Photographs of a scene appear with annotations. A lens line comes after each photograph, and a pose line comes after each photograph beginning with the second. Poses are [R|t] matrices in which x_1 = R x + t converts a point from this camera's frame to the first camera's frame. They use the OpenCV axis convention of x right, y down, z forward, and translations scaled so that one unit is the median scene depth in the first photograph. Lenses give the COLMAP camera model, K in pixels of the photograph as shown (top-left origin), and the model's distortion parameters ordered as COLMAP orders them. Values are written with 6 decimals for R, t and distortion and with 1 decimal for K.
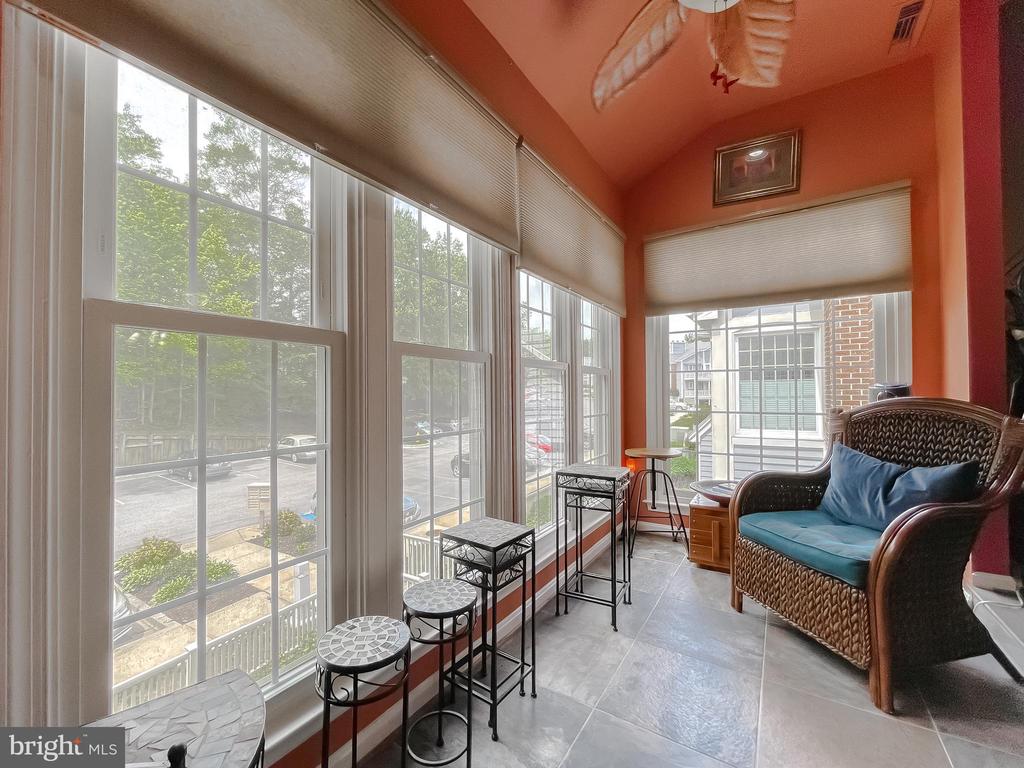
lens RADIAL K [[424.8, 0, 505.4], [0, 424.8, 387.8], [0, 0, 1]] dist [0.000295, 0.000183]
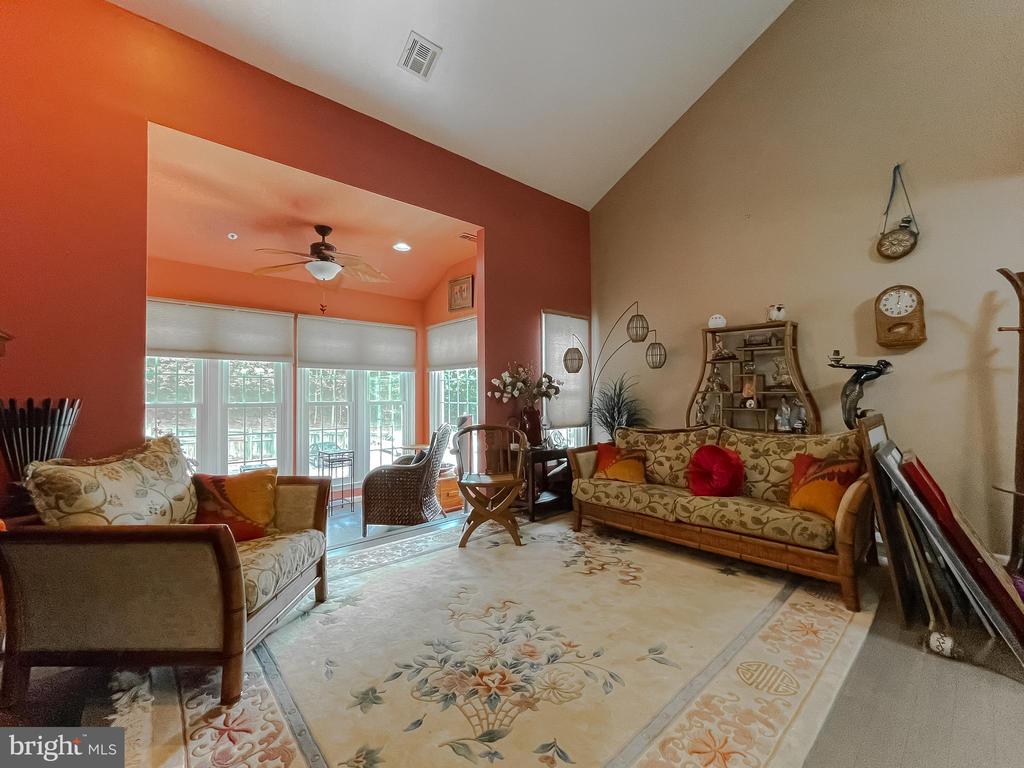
lens RADIAL K [[424.8, 0, 505.4], [0, 424.8, 387.8], [0, 0, 1]] dist [0.000295, 0.000183]
pose [[0.961664, 0.000892, -0.274227, 1.729773], [-0.001336, 0.999998, -0.001430, -0.149136], [0.274226, 0.001741, 0.961664, -0.948446]]
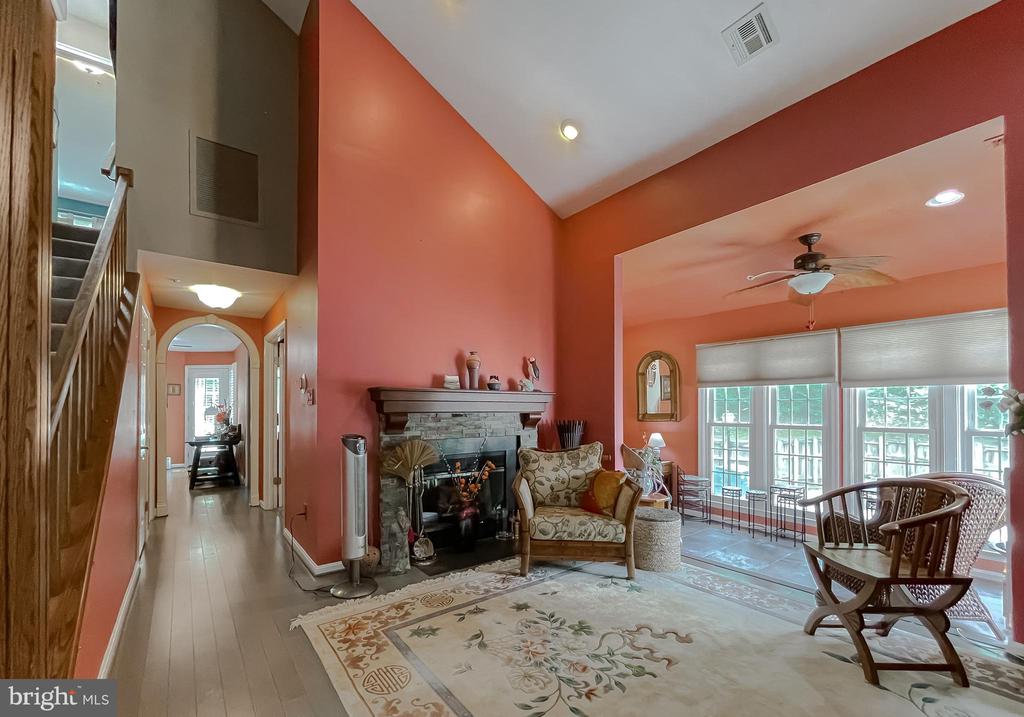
lens RADIAL K [[428.9, 0, 505.7], [0, 428.9, 402.4], [0, 0, 1]] dist [-0.001156, -0.000044]
pose [[-0.350091, -0.008160, -0.936680, 2.508816], [0.016827, 0.999746, -0.014998, -0.185317], [0.936565, -0.021013, -0.349864, 0.137456]]
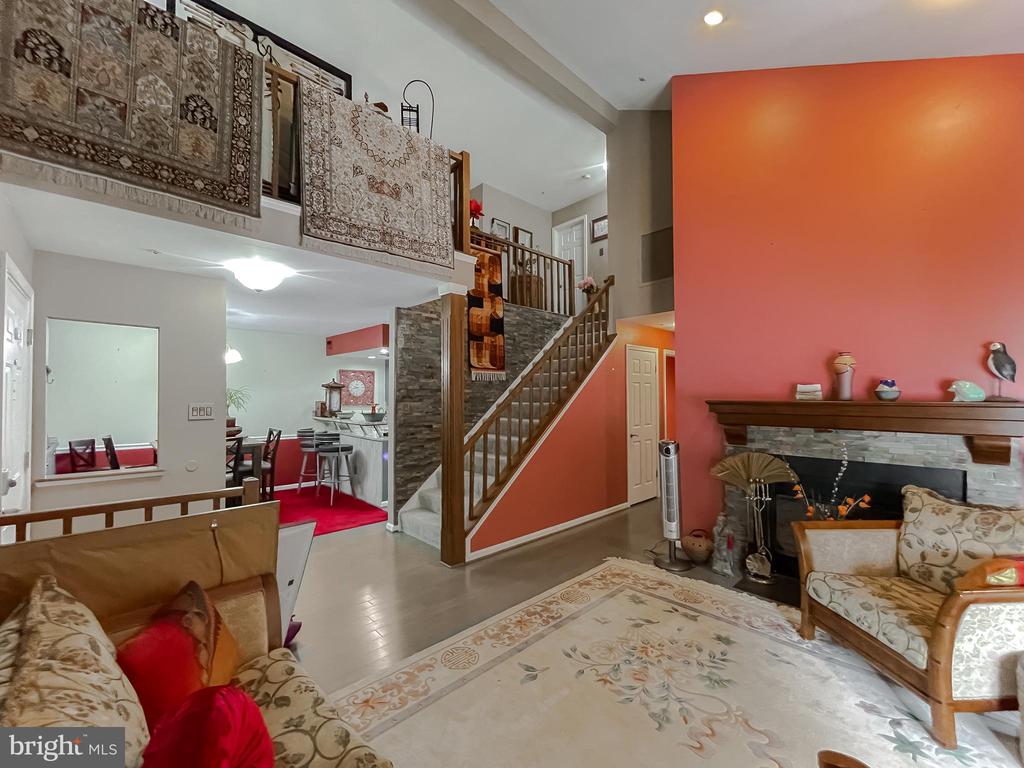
lens RADIAL K [[424.8, 0, 505.4], [0, 424.8, 387.8], [0, 0, 1]] dist [0.000295, 0.000183]
pose [[-0.970931, 0.017059, 0.238749, 1.587605], [0.009473, 0.999414, -0.032884, -0.277706], [-0.239170, -0.029666, -0.970524, 1.066102]]
